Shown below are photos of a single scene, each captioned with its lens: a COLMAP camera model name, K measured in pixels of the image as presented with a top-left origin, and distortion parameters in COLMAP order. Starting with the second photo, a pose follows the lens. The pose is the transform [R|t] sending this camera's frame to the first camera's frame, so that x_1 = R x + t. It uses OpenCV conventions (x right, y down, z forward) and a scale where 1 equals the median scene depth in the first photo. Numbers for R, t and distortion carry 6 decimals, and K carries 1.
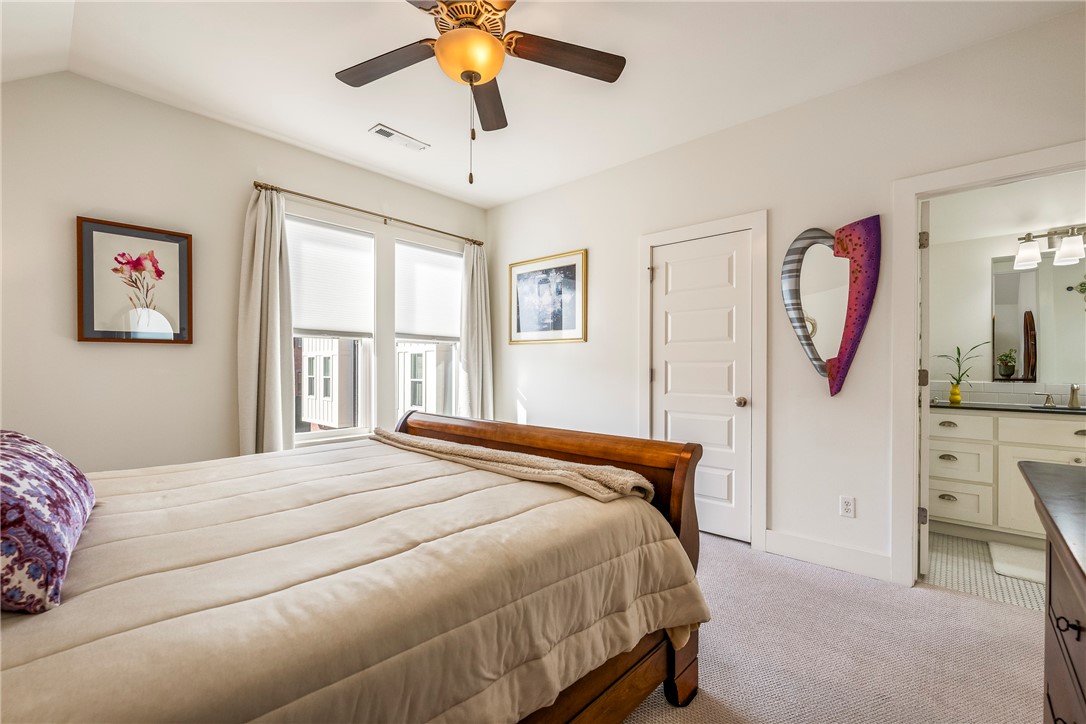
lens RADIAL K [[462.7, 0, 539.6], [0, 462.7, 363.2], [0, 0, 1]] dist [0.000470, -0.000268]
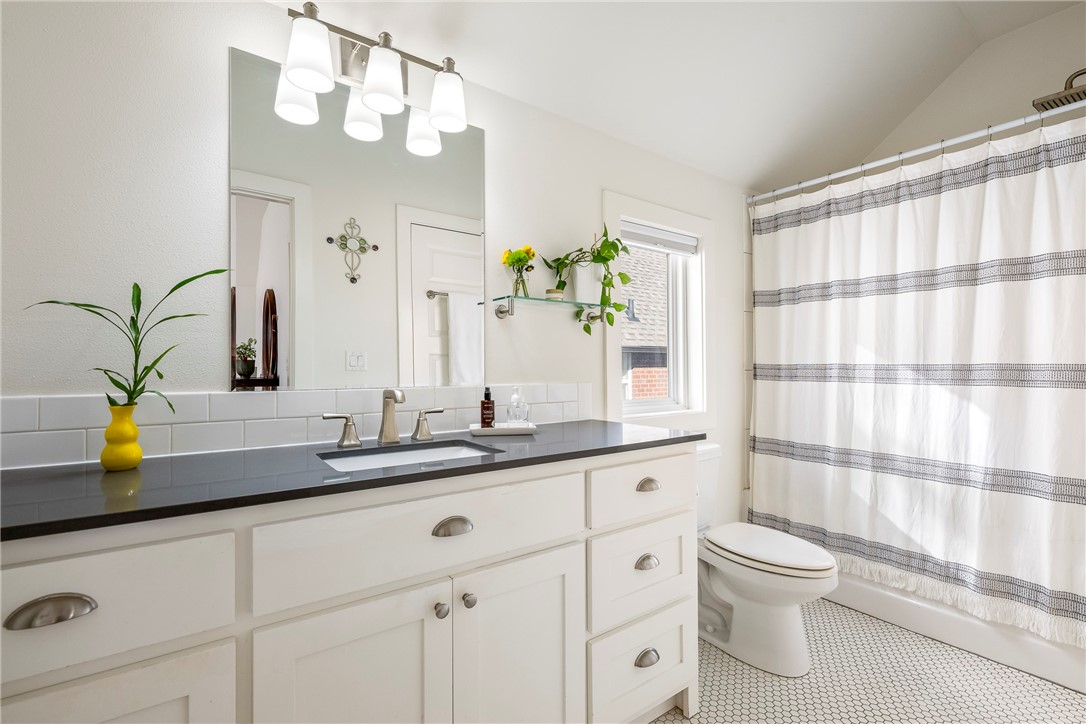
lens RADIAL K [[474.1, 0, 548.6], [0, 474.1, 364.4], [0, 0, 1]] dist [0.003189, 0.001370]
pose [[0.198678, -0.001957, 0.980063, 0.657402], [0.007707, 0.999970, 0.000435, 0.022023], [-0.980035, 0.007467, 0.198687, 0.676965]]
